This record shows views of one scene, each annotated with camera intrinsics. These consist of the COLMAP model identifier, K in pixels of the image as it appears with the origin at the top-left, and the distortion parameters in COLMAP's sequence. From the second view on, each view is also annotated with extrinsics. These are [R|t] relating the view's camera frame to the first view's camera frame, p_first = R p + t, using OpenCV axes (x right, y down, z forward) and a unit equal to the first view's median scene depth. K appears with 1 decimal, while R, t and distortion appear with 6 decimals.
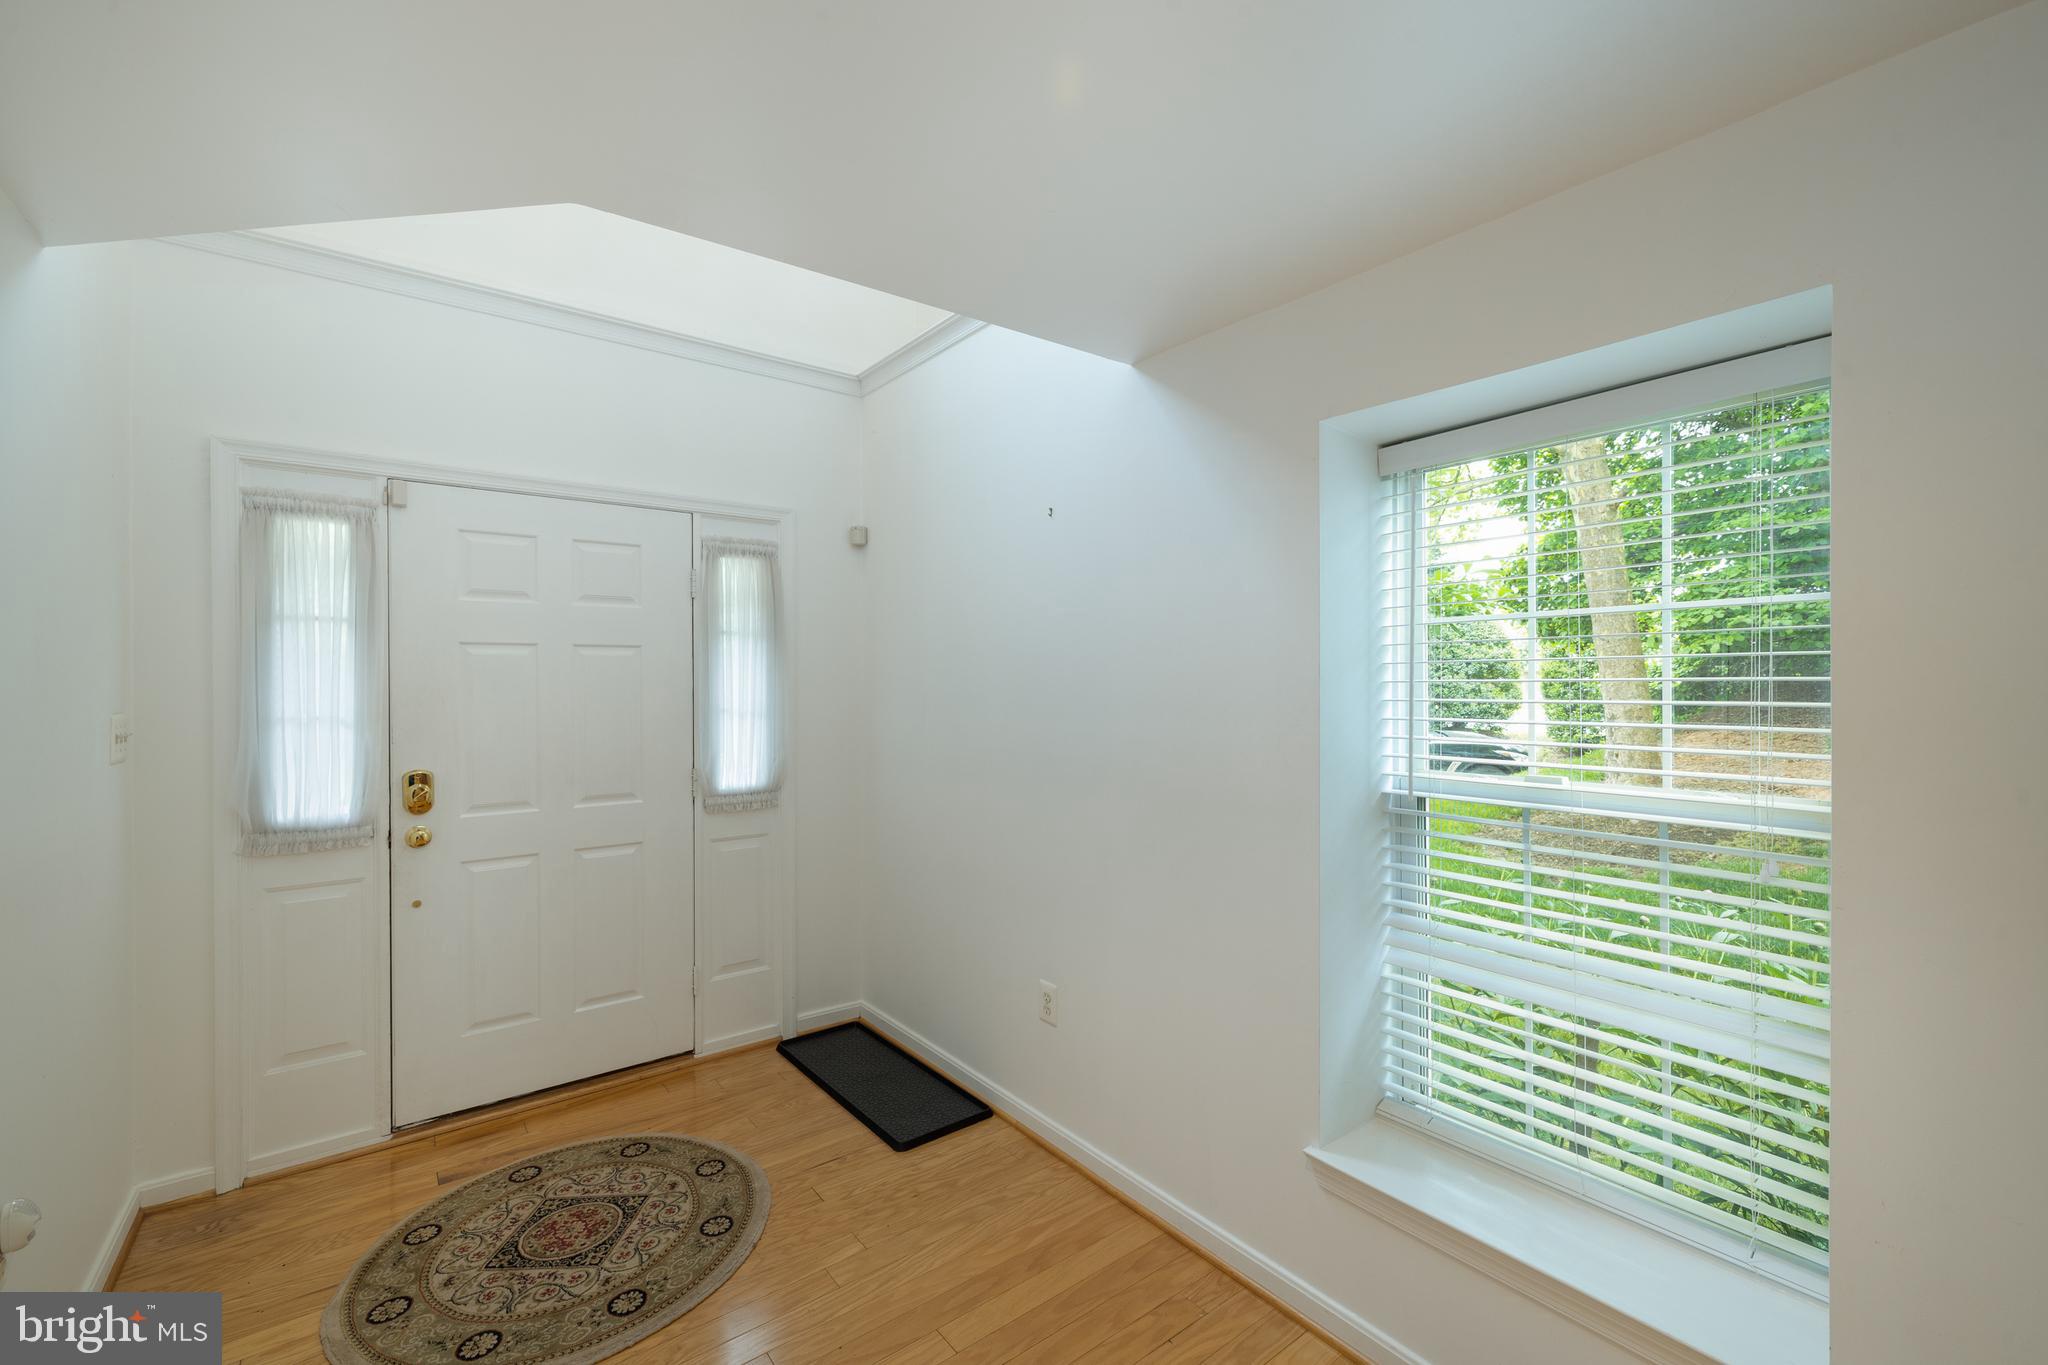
lens RADIAL K [[852.9, 0, 991.9], [0, 852.9, 684.4], [0, 0, 1]] dist [-0.000194, 0.000258]
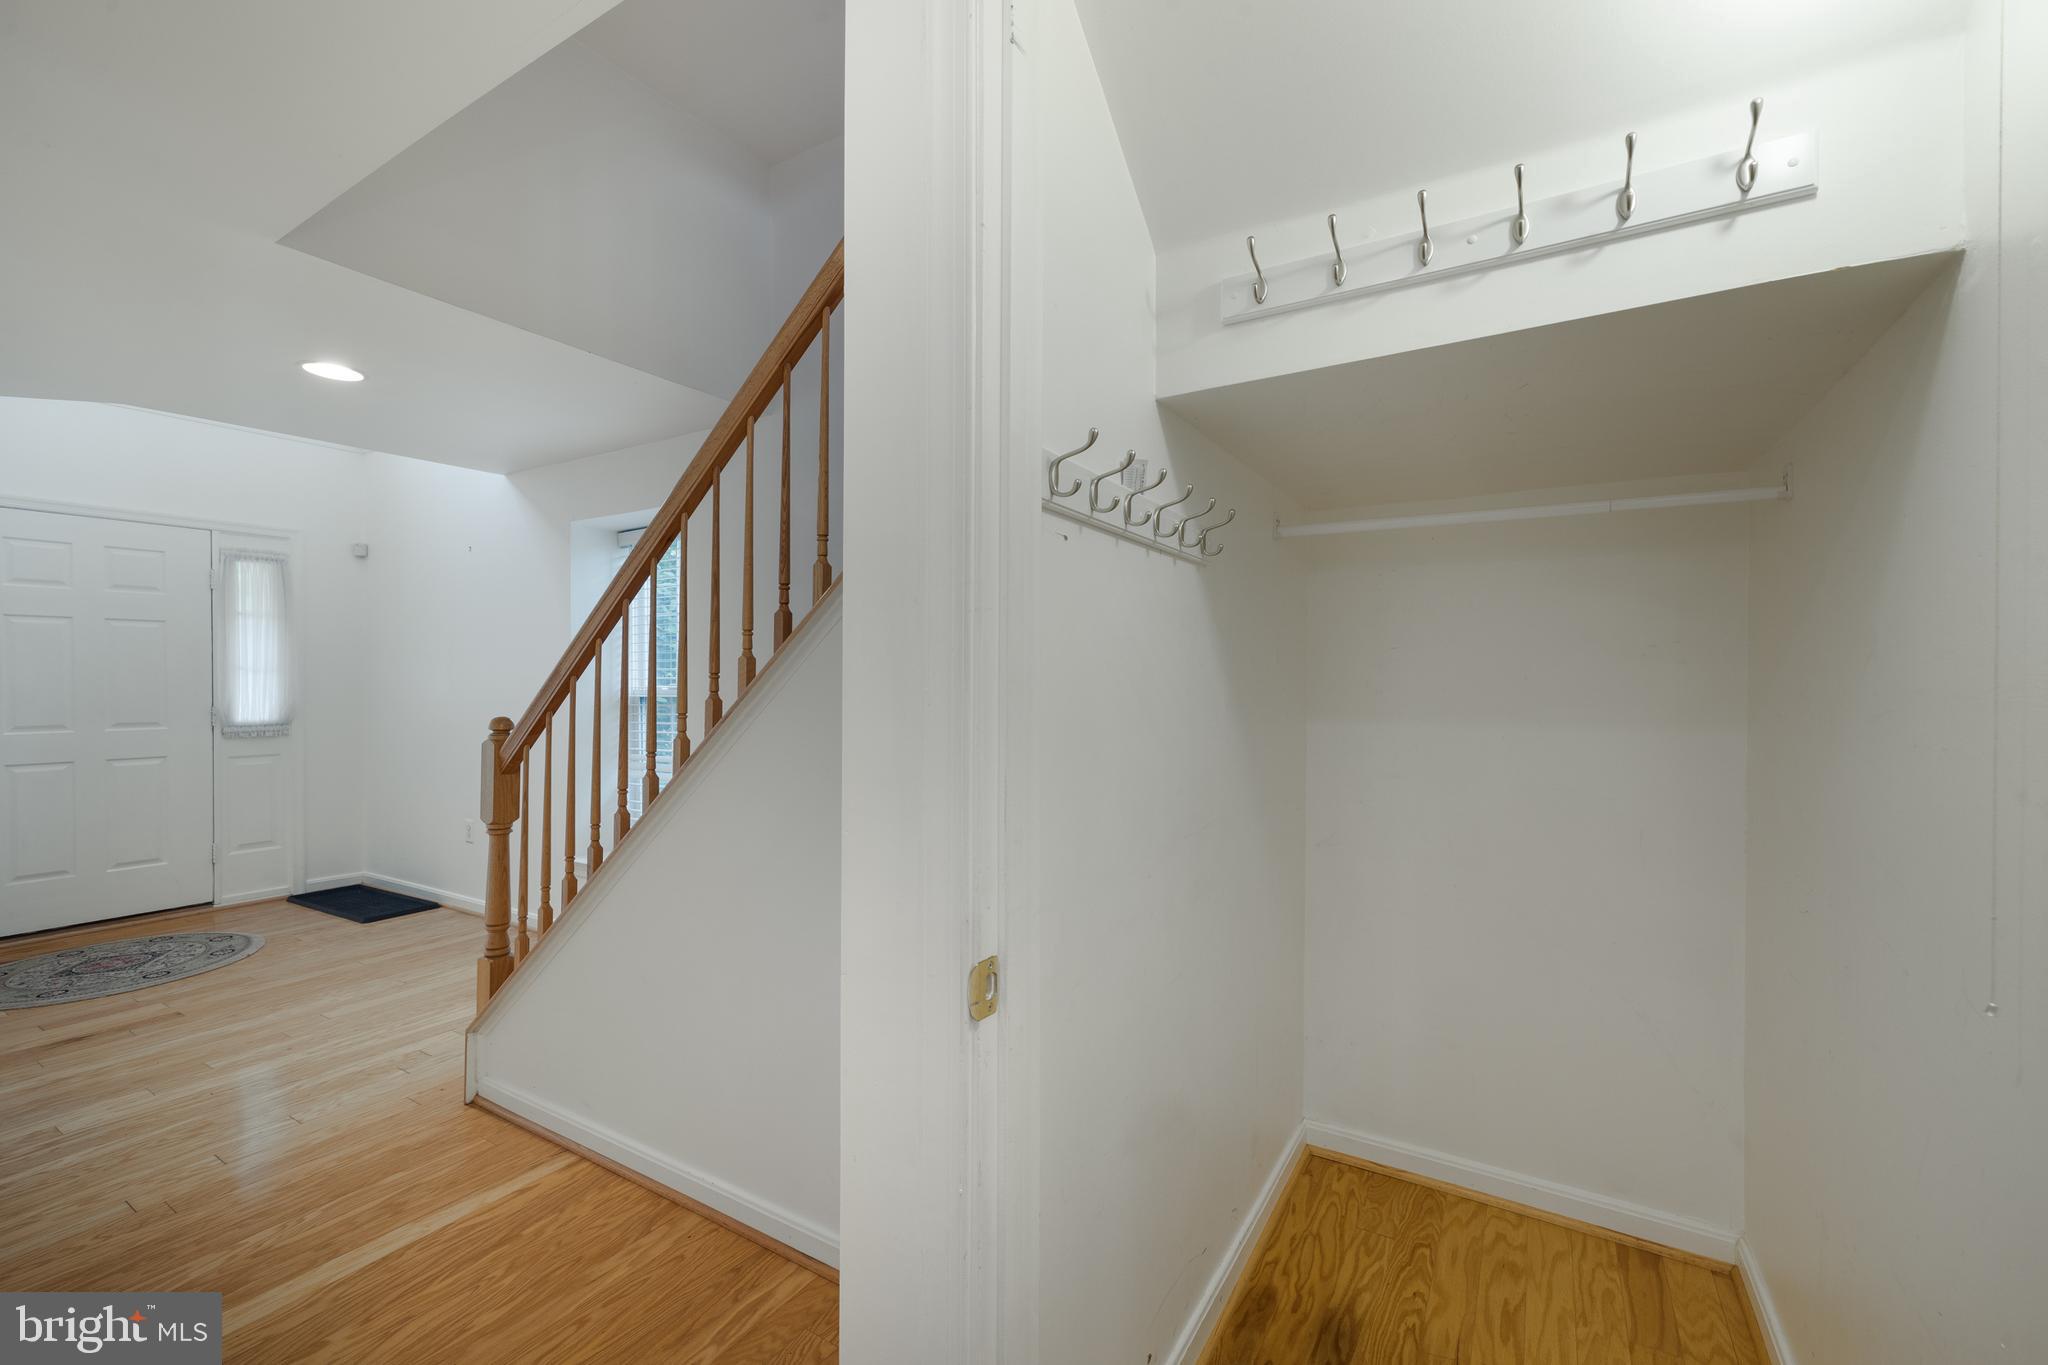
lens RADIAL K [[852.9, 0, 1006.4], [0, 852.9, 683.4], [0, 0, 1]] dist [-0.000194, 0.000258]
pose [[0.925390, -0.003988, 0.378994, 0.342149], [0.005765, 0.999977, -0.003552, 0.070299], [-0.378971, 0.005472, 0.925392, -0.834403]]
